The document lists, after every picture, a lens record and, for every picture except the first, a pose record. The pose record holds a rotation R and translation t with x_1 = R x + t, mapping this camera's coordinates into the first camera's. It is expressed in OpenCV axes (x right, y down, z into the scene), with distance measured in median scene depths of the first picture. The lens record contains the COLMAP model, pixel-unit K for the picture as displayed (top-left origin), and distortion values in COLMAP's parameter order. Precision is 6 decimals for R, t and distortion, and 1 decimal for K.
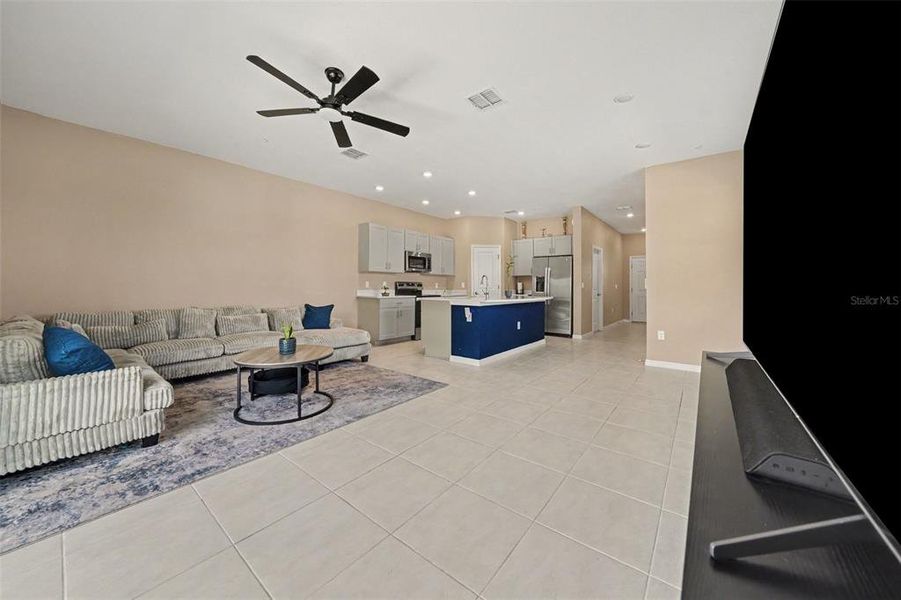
lens RADIAL K [[323.2, 0, 439.0], [0, 323.2, 278.3], [0, 0, 1]] dist [-0.000253, 0.000003]
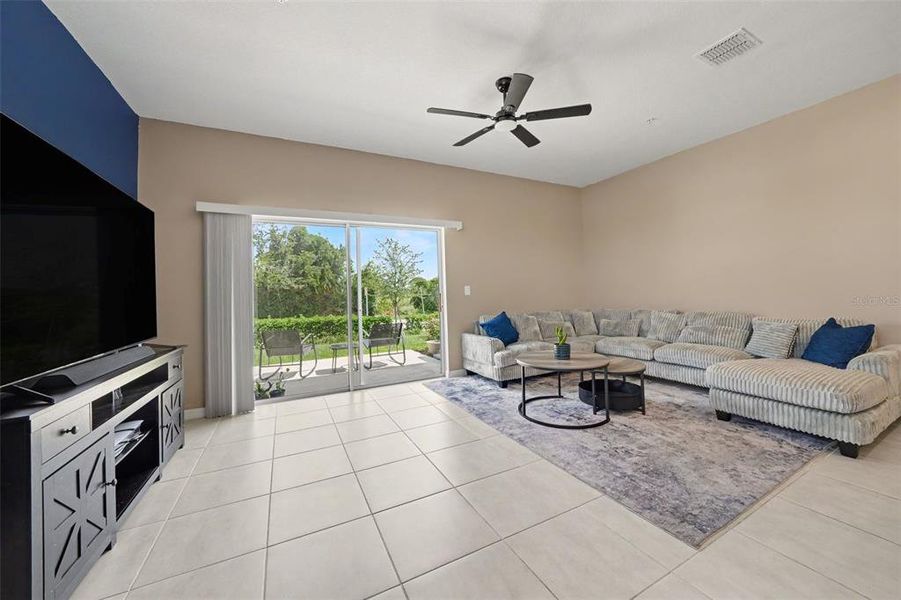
lens RADIAL K [[336.6, 0, 455.0], [0, 336.6, 282.1], [0, 0, 1]] dist [-0.021940, -0.000018]
pose [[-0.394301, -0.023411, -0.918683, 0.254256], [0.052426, 0.997474, -0.047921, 0.010350], [0.917485, -0.067058, -0.392077, 0.447525]]
